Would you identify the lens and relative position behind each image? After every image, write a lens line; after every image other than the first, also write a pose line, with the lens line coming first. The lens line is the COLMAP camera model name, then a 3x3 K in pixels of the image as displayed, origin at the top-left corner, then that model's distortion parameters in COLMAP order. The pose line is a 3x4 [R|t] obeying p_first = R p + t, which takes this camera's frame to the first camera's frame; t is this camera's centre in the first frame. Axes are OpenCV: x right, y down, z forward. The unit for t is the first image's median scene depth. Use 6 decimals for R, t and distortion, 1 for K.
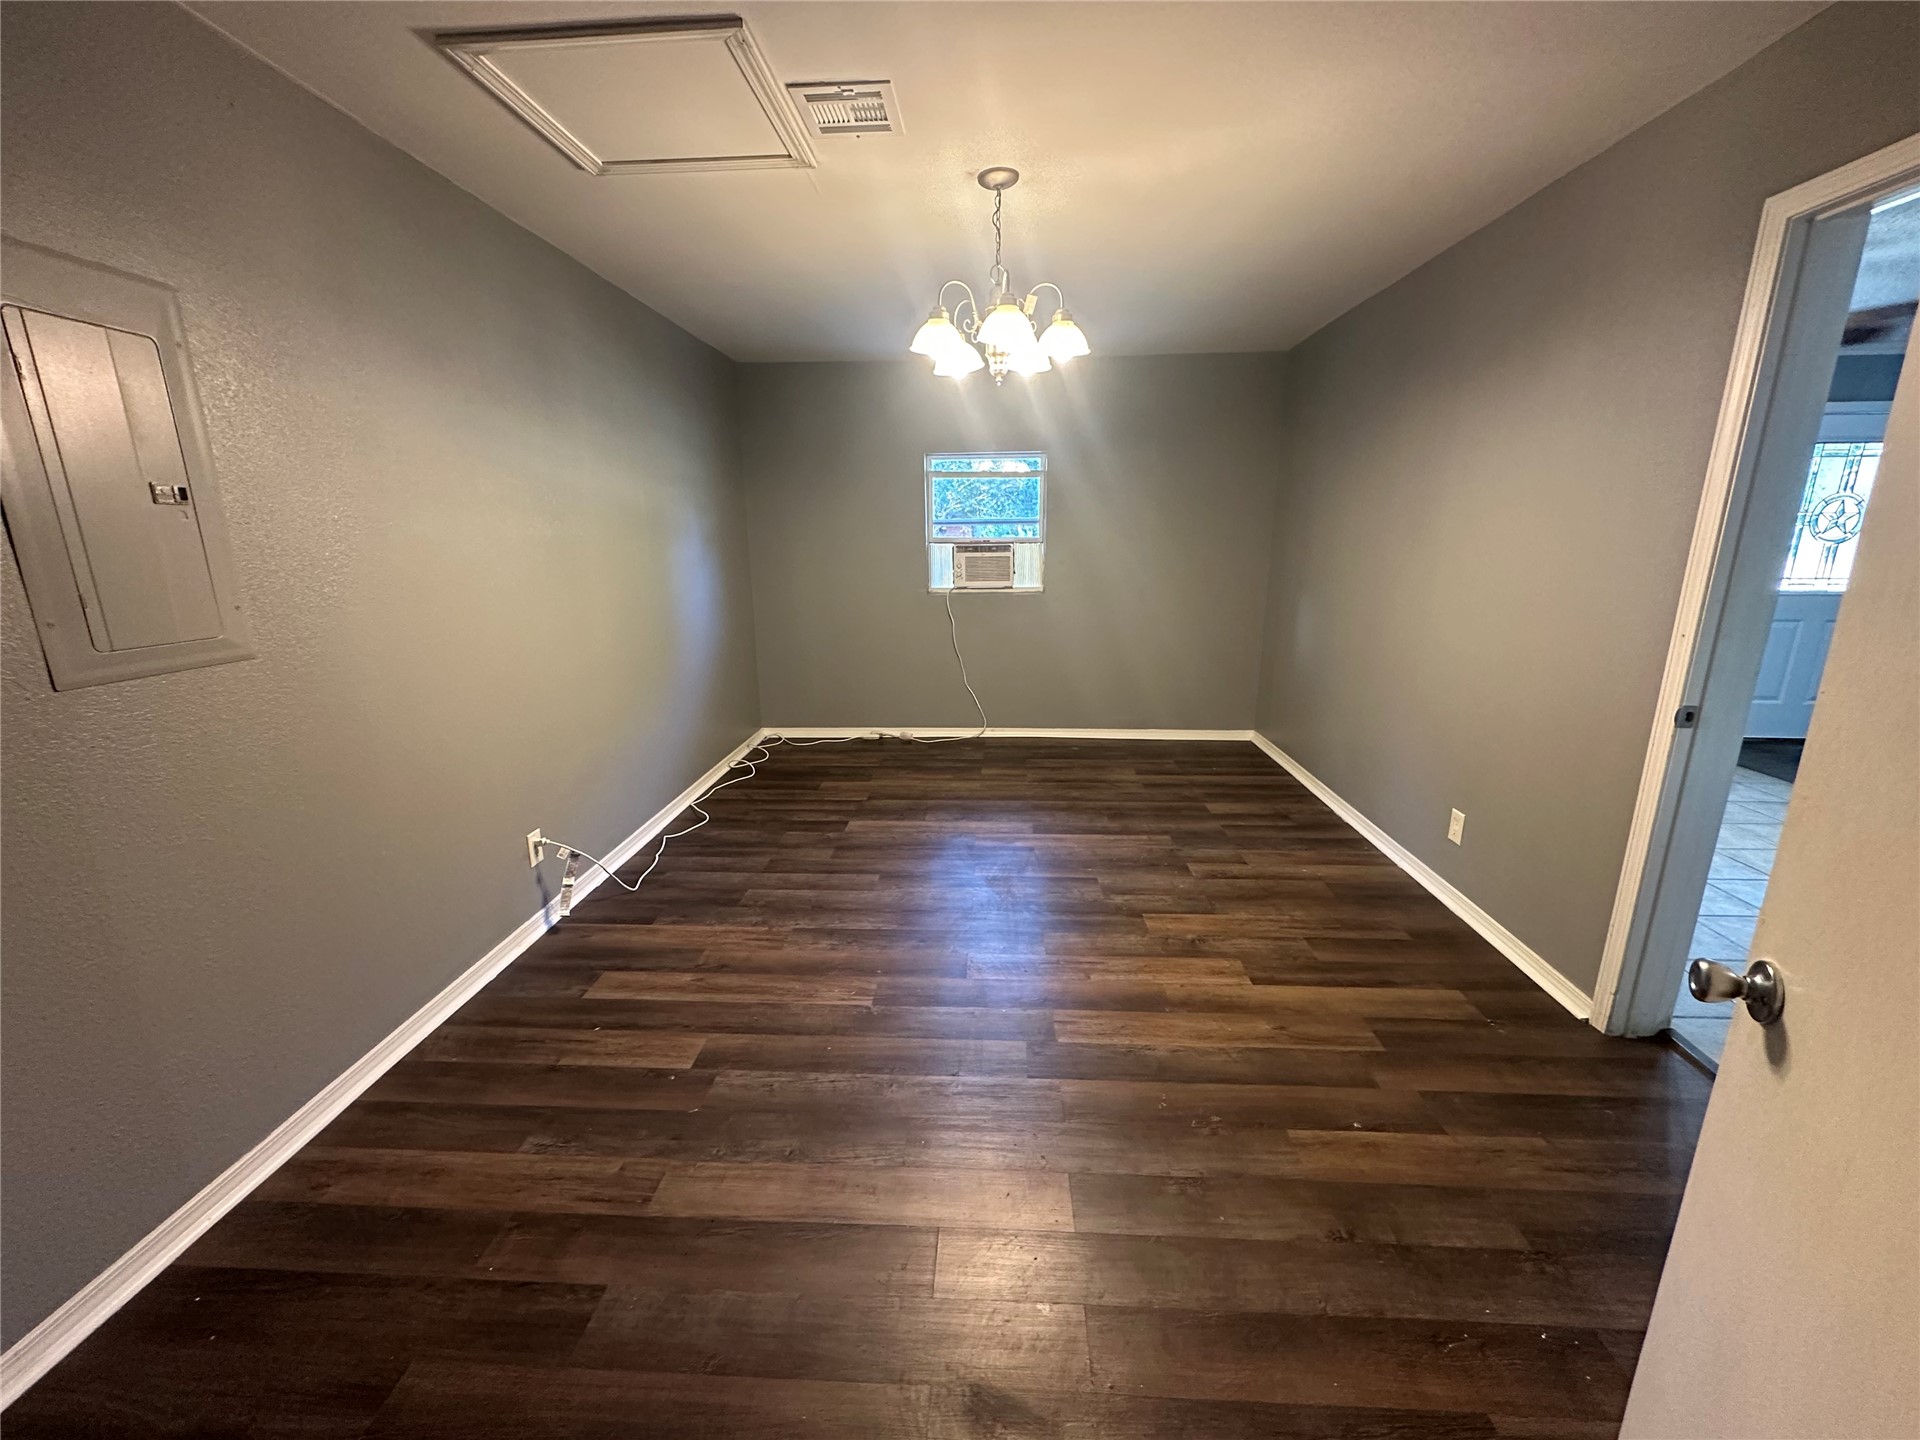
lens RADIAL K [[774.2, 0, 967.0], [0, 774.2, 720.9], [0, 0, 1]] dist [-0.003442, 0.000566]
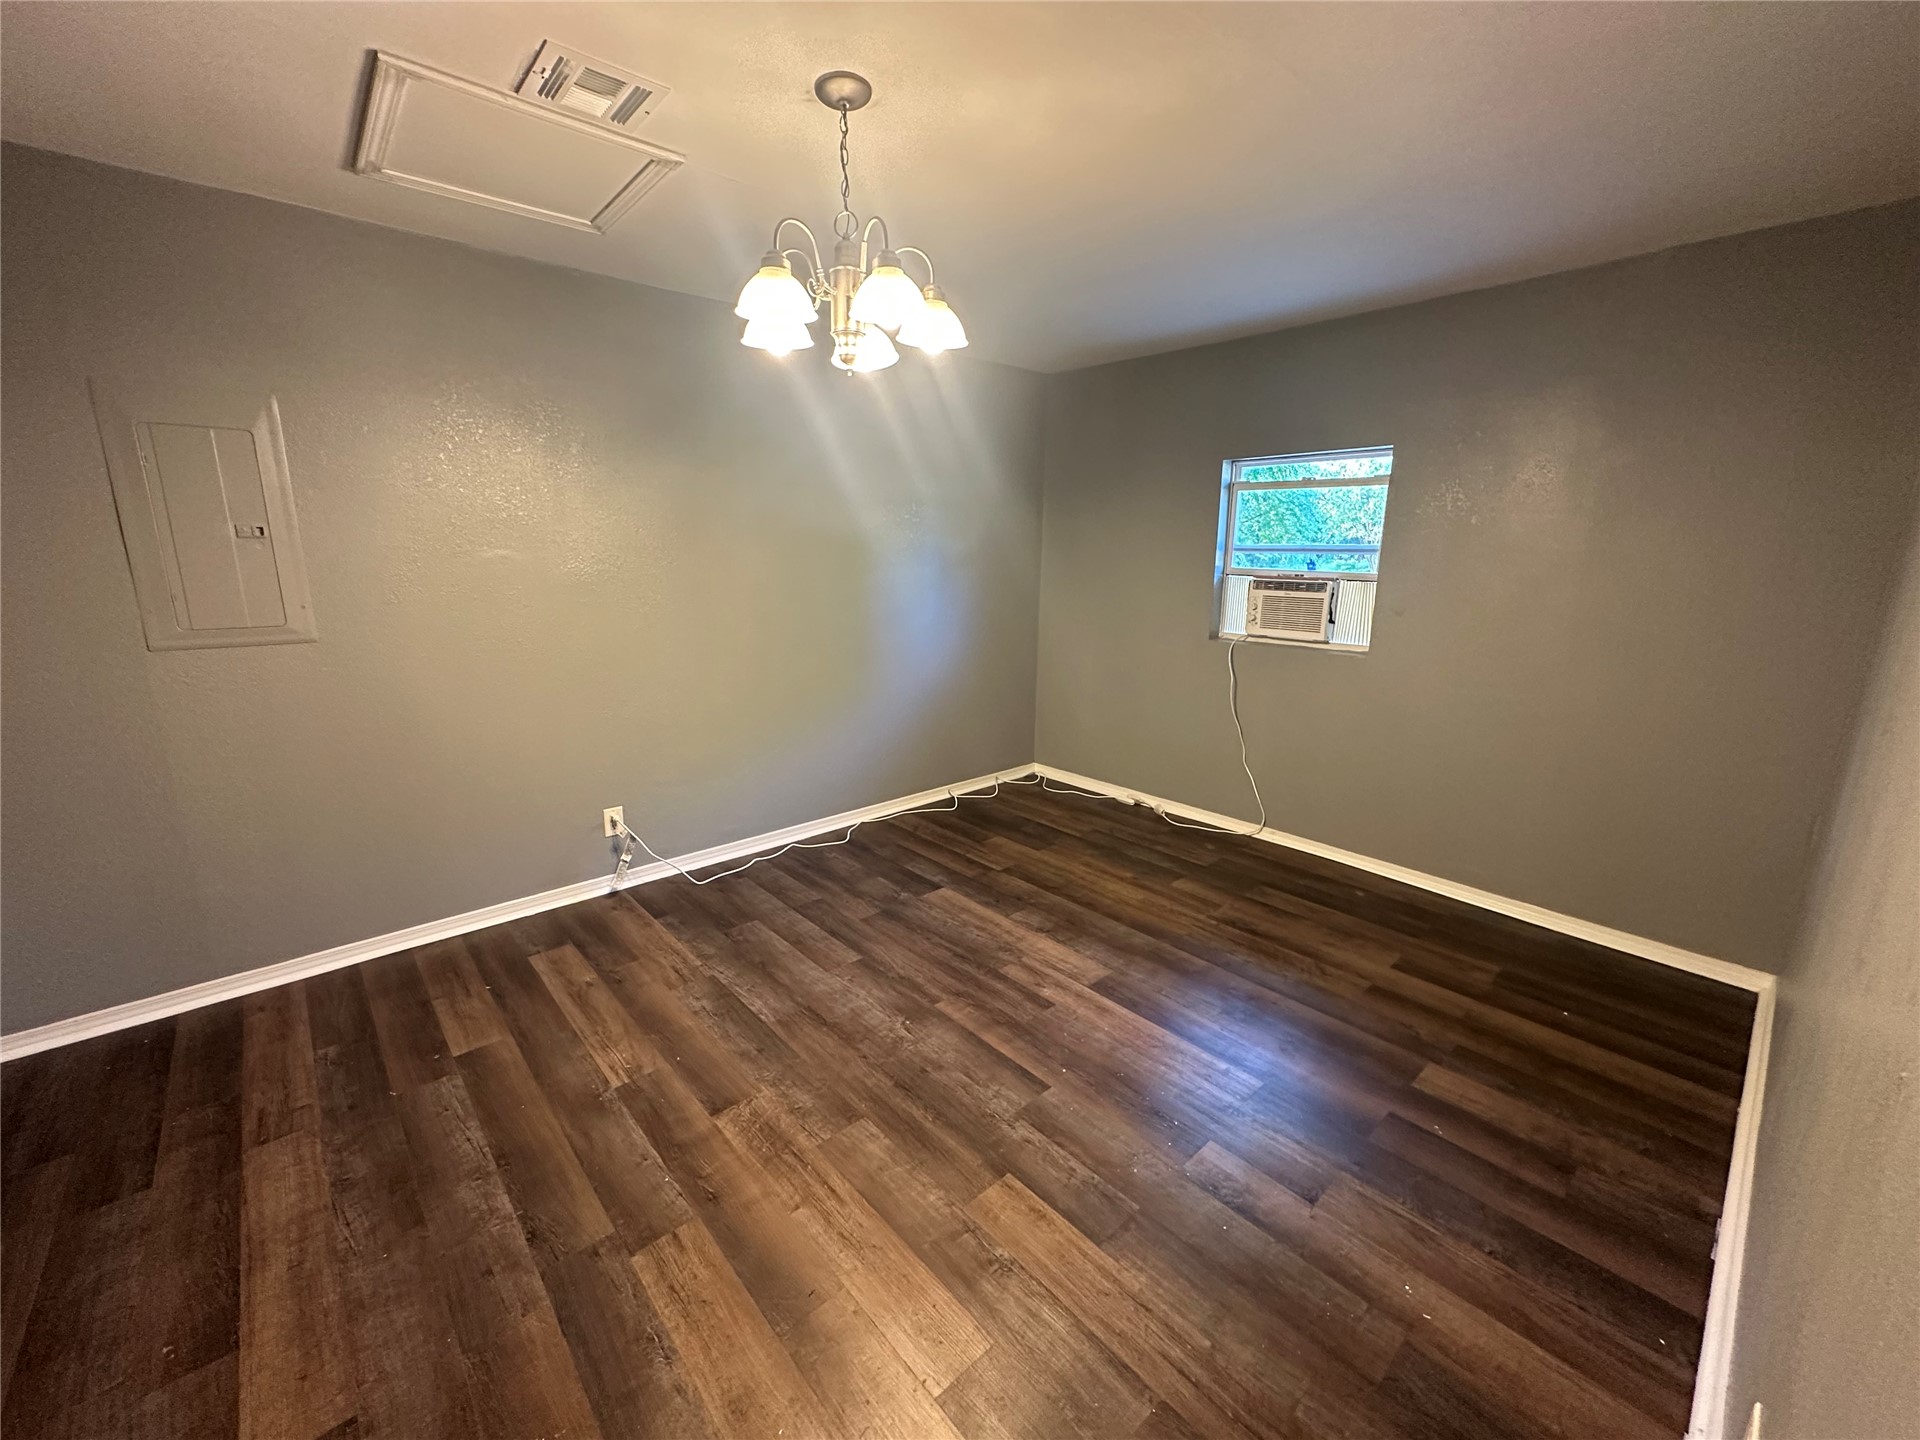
lens RADIAL K [[774.2, 0, 959.2], [0, 774.2, 718.3], [0, 0, 1]] dist [-0.003442, 0.000566]
pose [[0.699516, 0.170733, -0.693922, 0.426412], [-0.184348, 0.981287, 0.055602, -0.108185], [0.690430, 0.089028, 0.717900, 0.356740]]
